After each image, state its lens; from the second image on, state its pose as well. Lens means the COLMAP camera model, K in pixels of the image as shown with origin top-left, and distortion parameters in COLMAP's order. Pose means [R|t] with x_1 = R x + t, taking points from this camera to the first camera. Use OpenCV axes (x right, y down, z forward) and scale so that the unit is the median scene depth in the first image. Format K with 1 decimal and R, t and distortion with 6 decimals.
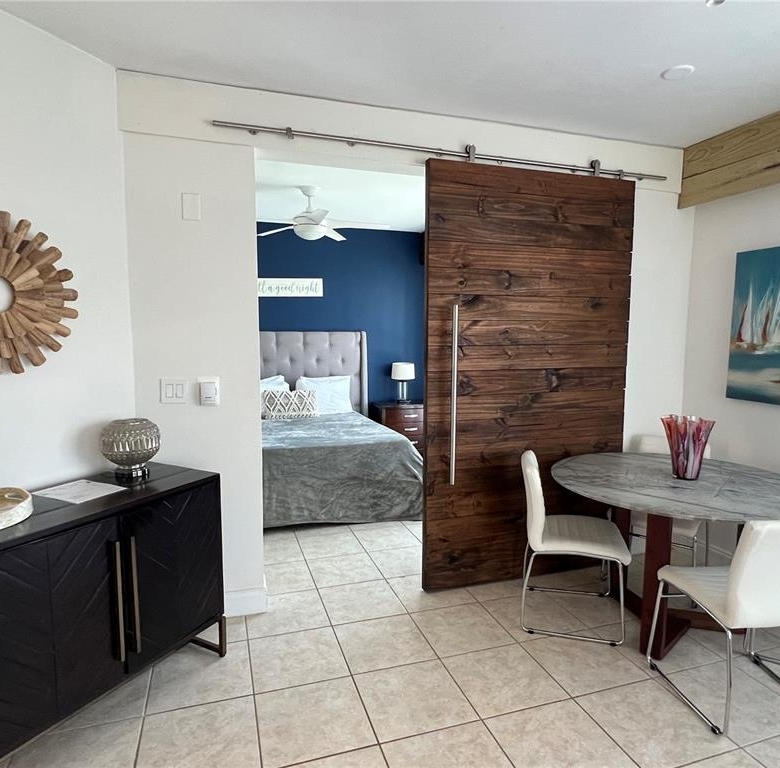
lens RADIAL K [[533.9, 0, 390.0], [0, 533.9, 384.0], [0, 0, 1]] dist [0.000195, 0.000002]
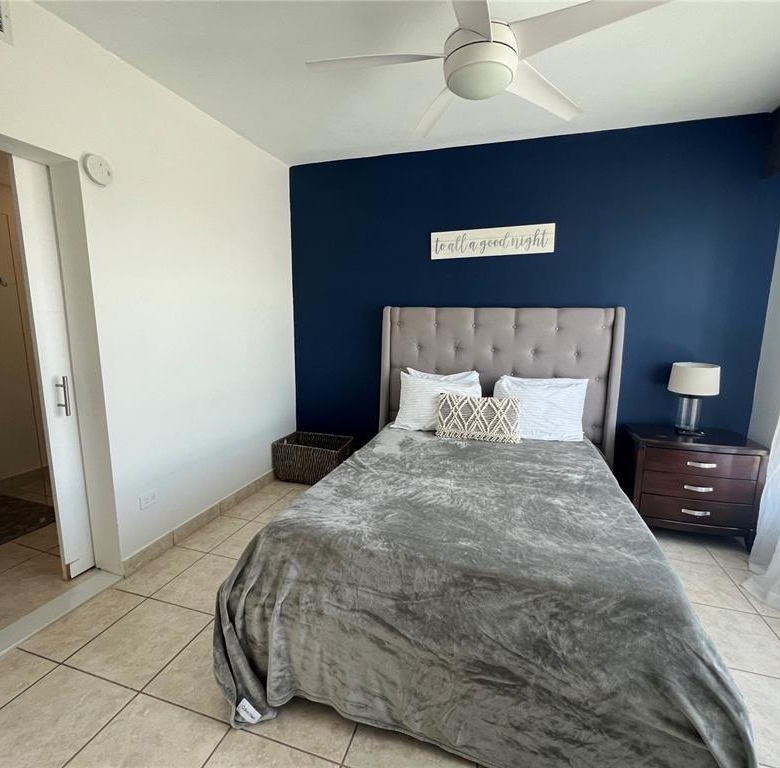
lens RADIAL K [[405.6, 0, 391.9], [0, 405.6, 387.3], [0, 0, 1]] dist [0.000761, 0.000697]
pose [[0.813174, 0.103461, -0.572751, 0.011685], [-0.061604, 0.993846, 0.092064, -0.036354], [0.578751, -0.039580, 0.814543, 0.492341]]
